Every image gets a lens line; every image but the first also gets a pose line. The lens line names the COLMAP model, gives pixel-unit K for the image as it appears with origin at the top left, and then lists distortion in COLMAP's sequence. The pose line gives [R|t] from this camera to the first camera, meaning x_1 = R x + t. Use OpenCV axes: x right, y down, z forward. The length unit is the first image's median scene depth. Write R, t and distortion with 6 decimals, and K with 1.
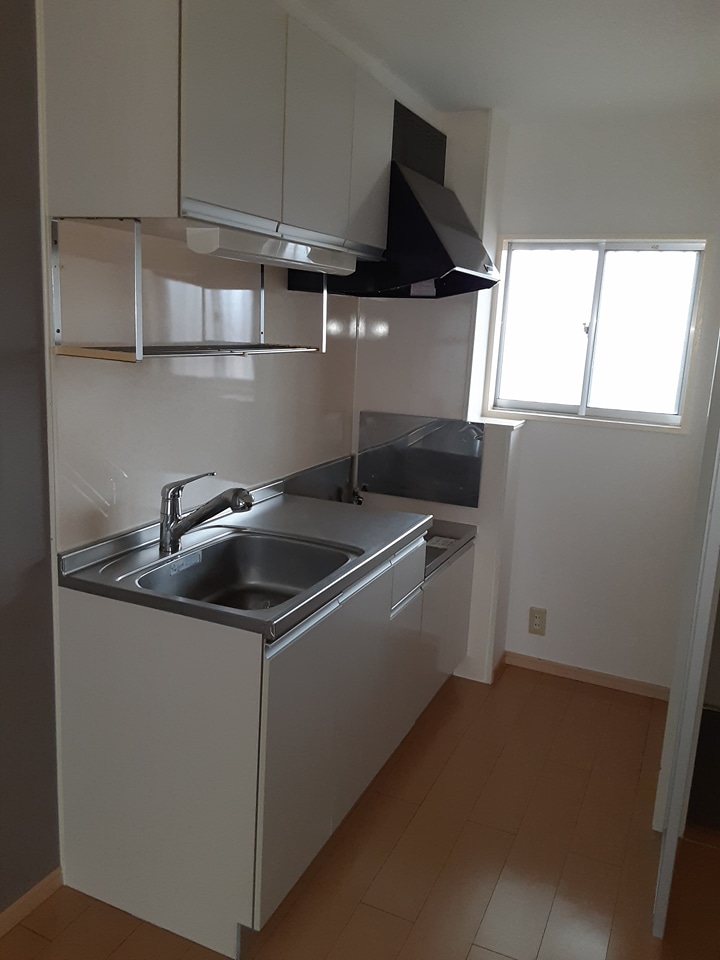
lens RADIAL K [[785.9, 0, 358.4], [0, 785.9, 473.2], [0, 0, 1]] dist [0.046844, -0.077842]
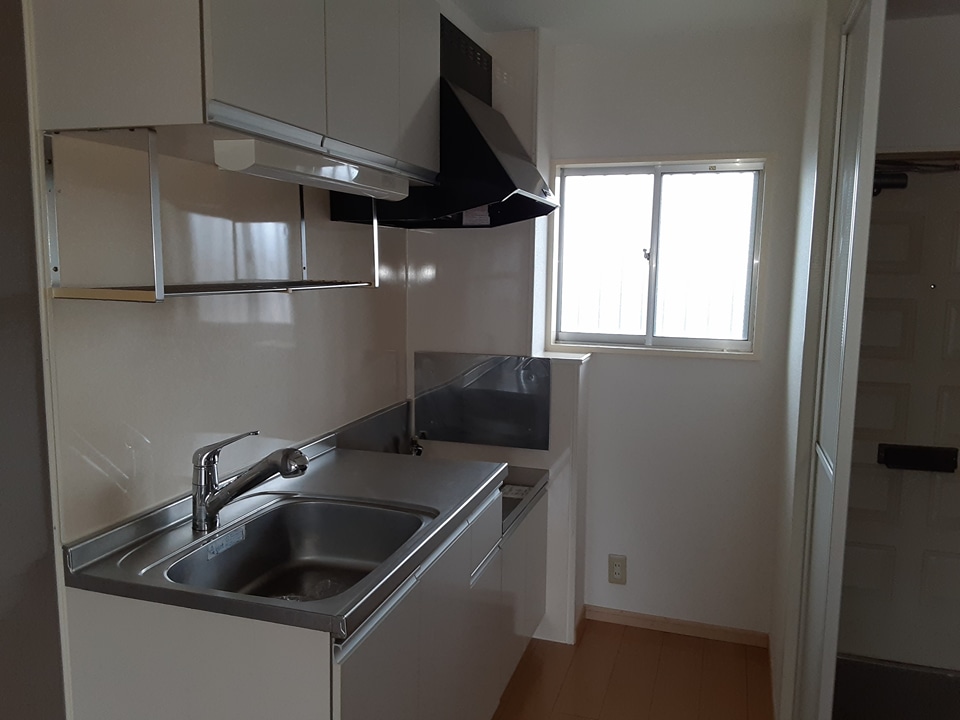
lens RADIAL K [[785.9, 0, 479.2], [0, 785.9, 364.8], [0, 0, 1]] dist [0.046844, -0.077842]
pose [[0.992896, -0.049784, 0.108071, -0.026679], [0.056512, 0.996591, -0.060104, -0.005706], [-0.104711, 0.065784, 0.992325, 0.101432]]
